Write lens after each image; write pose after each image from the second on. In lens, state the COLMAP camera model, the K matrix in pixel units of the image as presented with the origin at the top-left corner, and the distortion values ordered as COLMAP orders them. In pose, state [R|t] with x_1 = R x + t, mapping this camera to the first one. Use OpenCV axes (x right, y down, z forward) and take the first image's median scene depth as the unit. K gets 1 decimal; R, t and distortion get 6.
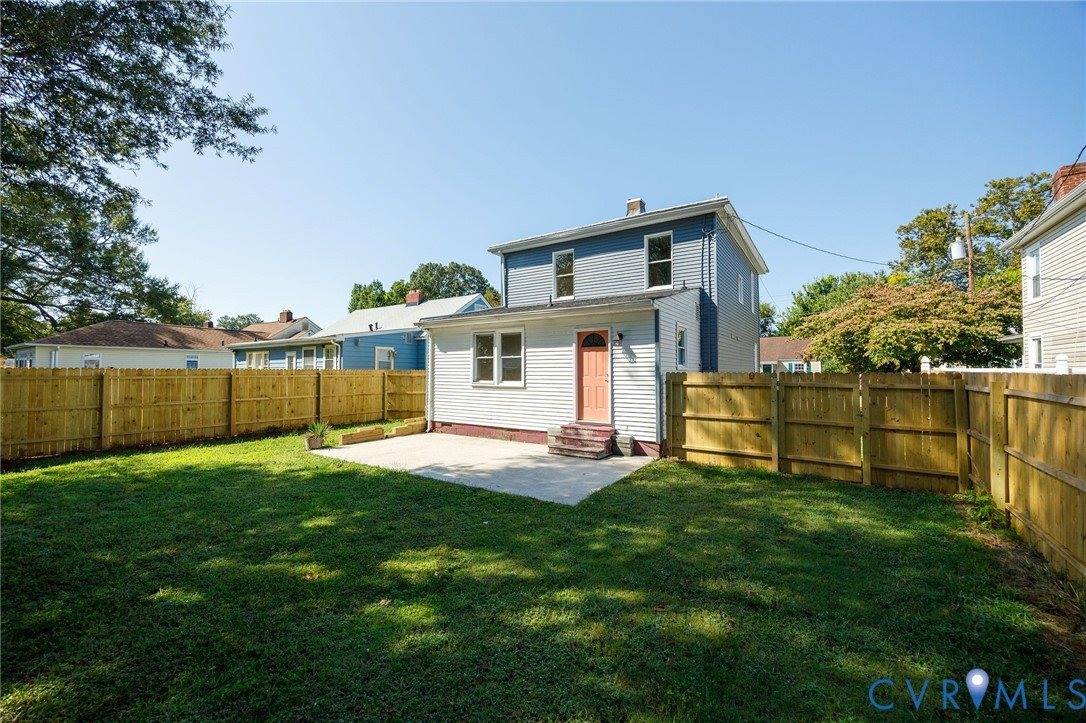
lens RADIAL K [[412.0, 0, 547.0], [0, 412.0, 347.0], [0, 0, 1]] dist [0.001844, 0.000142]
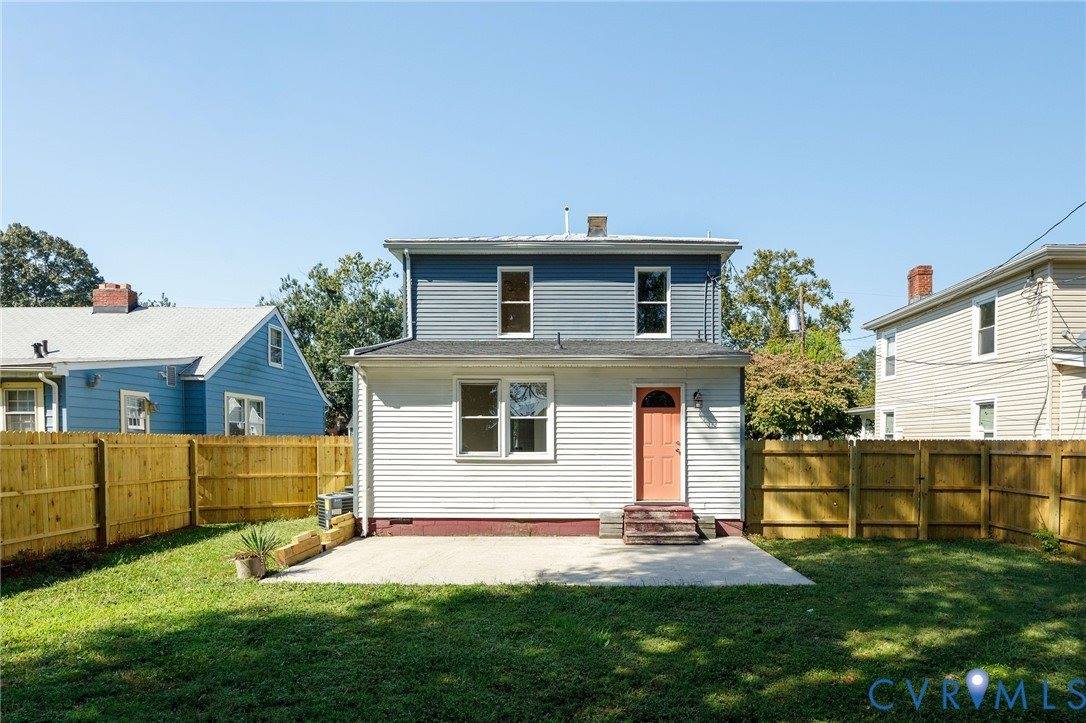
lens RADIAL K [[597.2, 0, 581.0], [0, 597.2, 431.5], [0, 0, 1]] dist [-0.008624, -0.000849]
pose [[0.839253, 0.010780, 0.543634, -0.581150], [-0.033785, 0.998906, 0.032348, 0.012816], [-0.542690, -0.045515, 0.838699, 0.106029]]
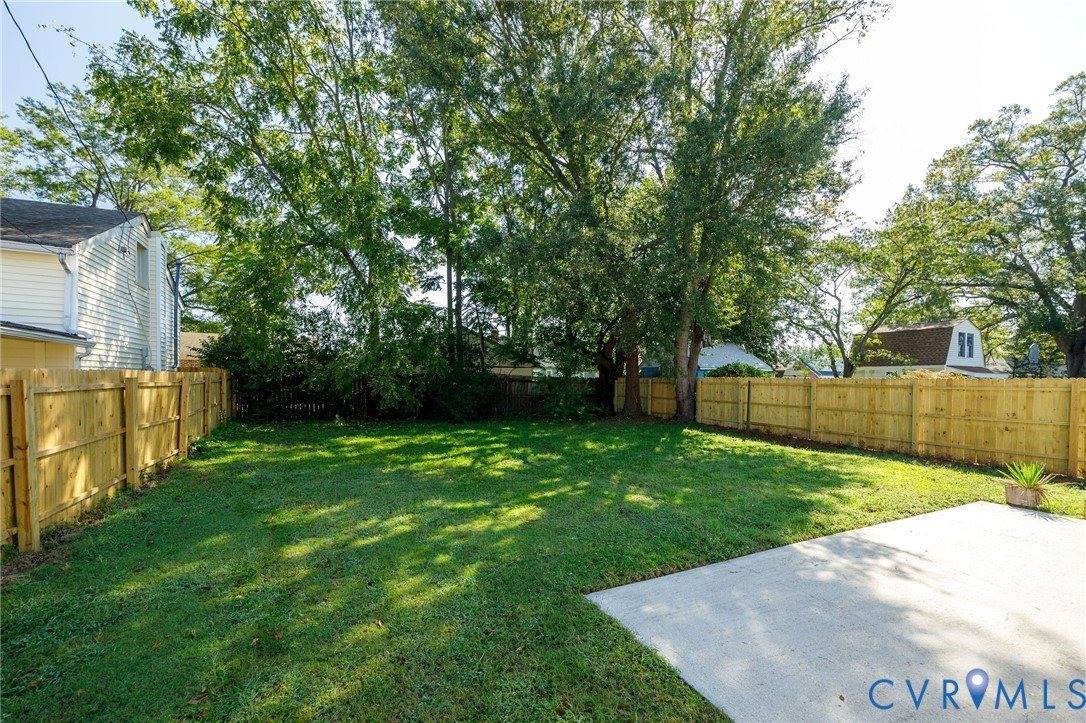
lens RADIAL K [[439.7, 0, 545.3], [0, 439.7, 390.9], [0, 0, 1]] dist [0.024293, -0.010295]
pose [[-0.515929, 0.012027, -0.856547, 0.336496], [0.039737, 0.999161, -0.009905, 0.051164], [0.855710, -0.039147, -0.515974, 0.687475]]
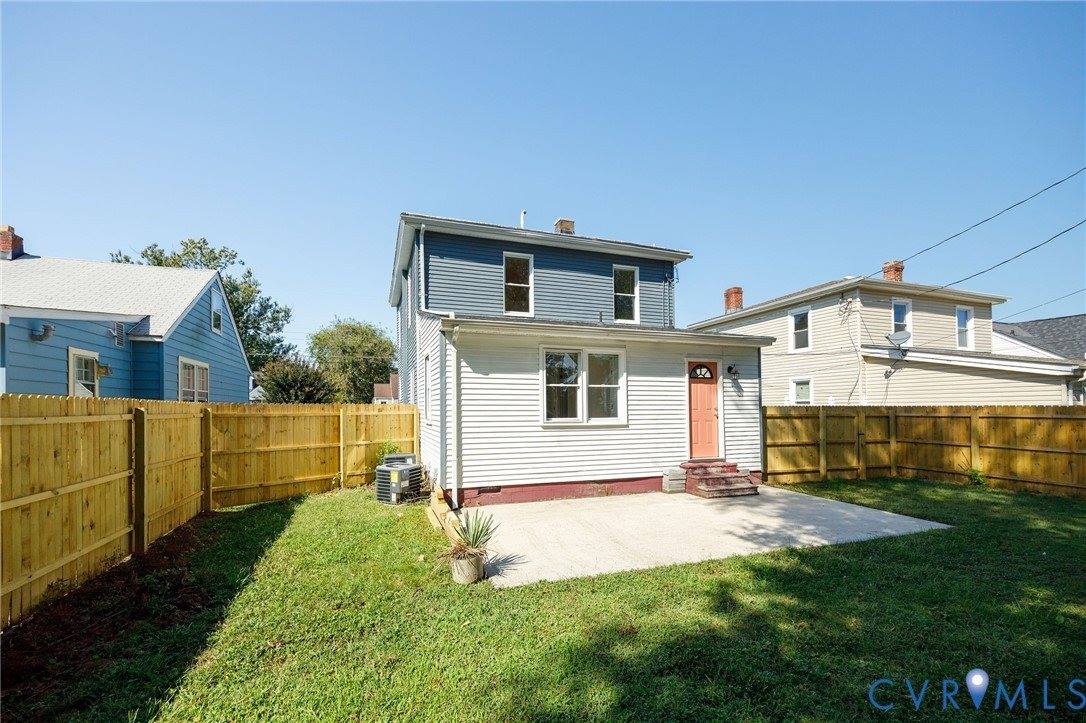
lens RADIAL K [[439.7, 0, 545.3], [0, 439.7, 390.9], [0, 0, 1]] dist [0.024293, -0.010295]
pose [[0.614856, 0.030279, 0.788058, -0.818599], [-0.042423, 0.999086, -0.005287, 0.043535], [-0.787498, -0.030181, 0.615578, 0.605337]]
